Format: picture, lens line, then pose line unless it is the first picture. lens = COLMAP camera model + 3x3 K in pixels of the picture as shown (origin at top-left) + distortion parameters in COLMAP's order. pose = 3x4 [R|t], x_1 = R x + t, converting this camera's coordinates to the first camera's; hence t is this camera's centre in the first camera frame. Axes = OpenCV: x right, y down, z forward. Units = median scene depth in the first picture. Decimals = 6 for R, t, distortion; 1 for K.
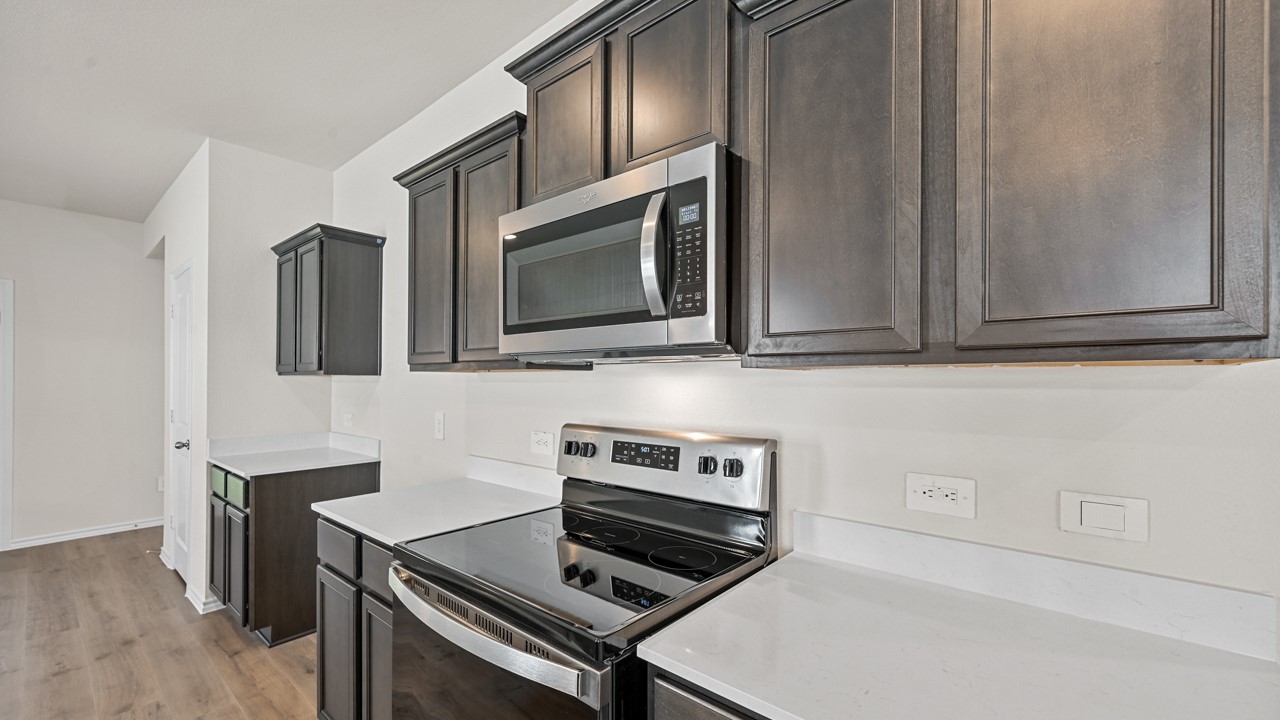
lens RADIAL K [[512.0, 0, 639.7], [0, 512.0, 379.8], [0, 0, 1]] dist [0.004646, 0.000083]
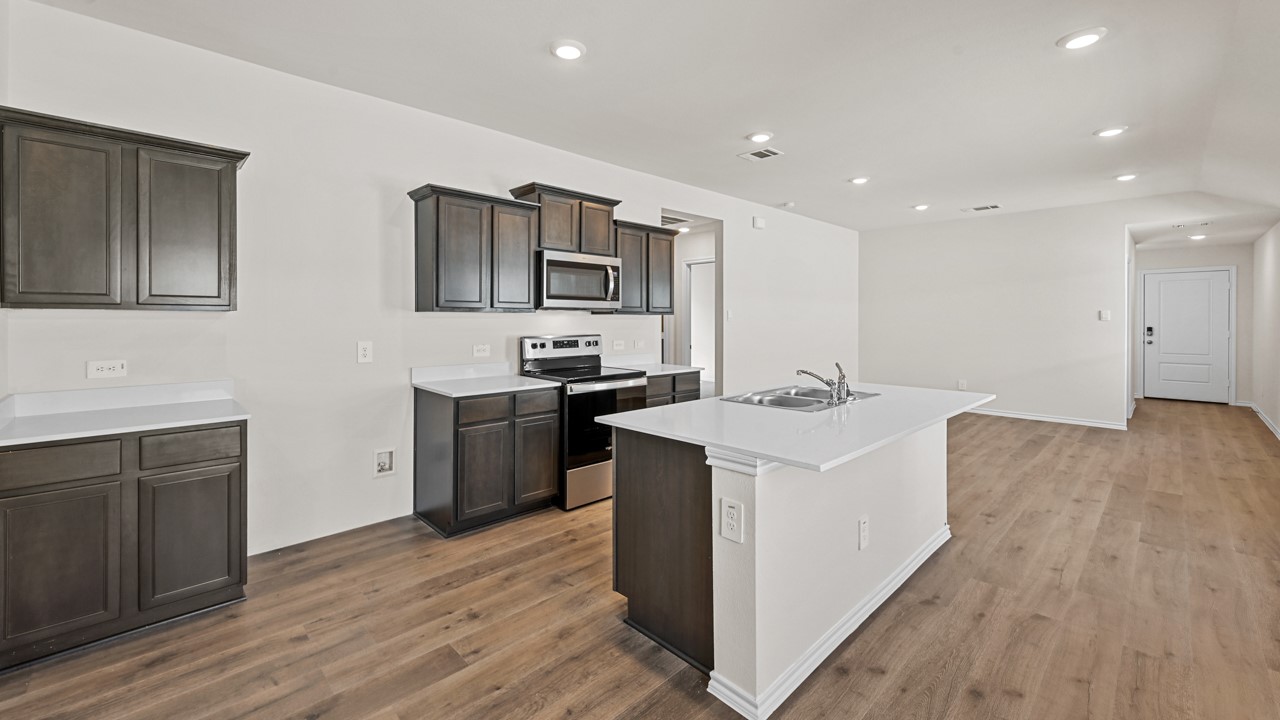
lens RADIAL K [[512.0, 0, 632.6], [0, 512.0, 319.6], [0, 0, 1]] dist [0.004646, 0.000083]
pose [[0.107821, -0.006767, 0.994147, -2.696862], [-0.007631, 0.999942, 0.007634, -0.011640], [-0.994141, -0.008409, 0.107763, 0.331118]]
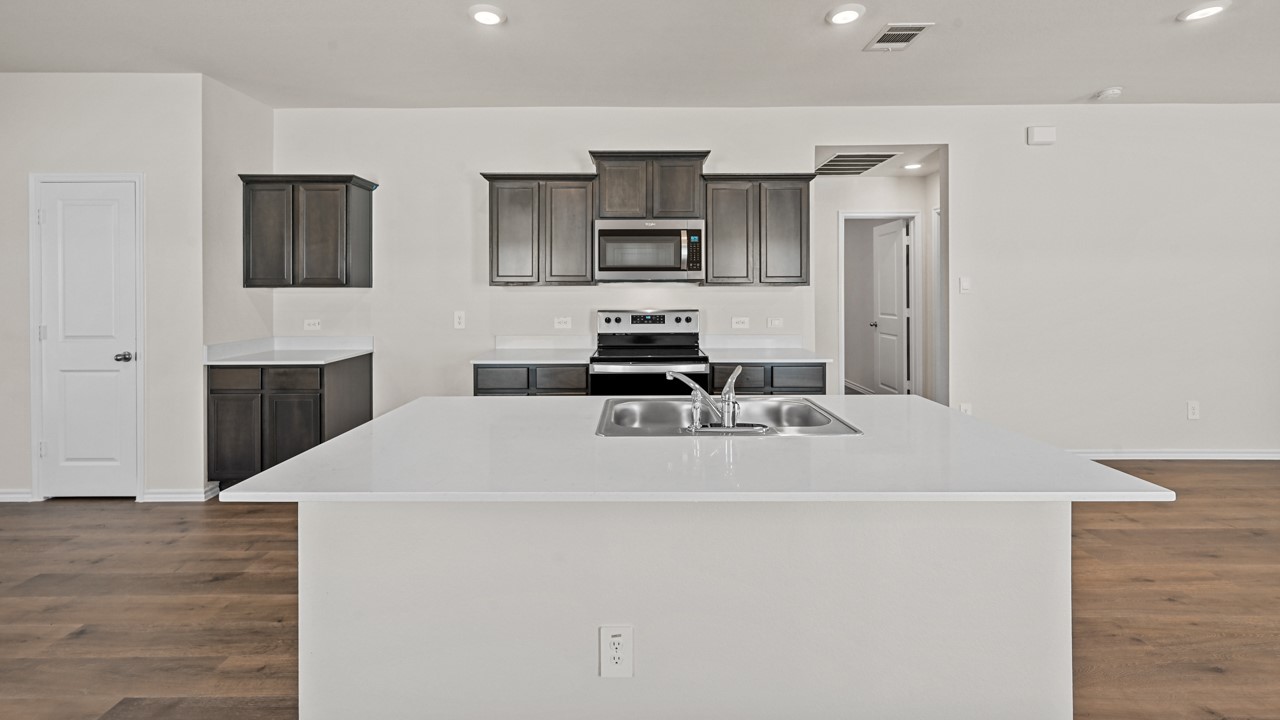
lens RADIAL K [[512.0, 0, 632.2], [0, 512.0, 289.1], [0, 0, 1]] dist [0.004646, 0.000083]
pose [[0.763139, -0.004017, 0.646222, -1.684344], [0.003561, 0.999992, 0.002011, -0.010282], [-0.646225, 0.000766, 0.763147, -0.893718]]
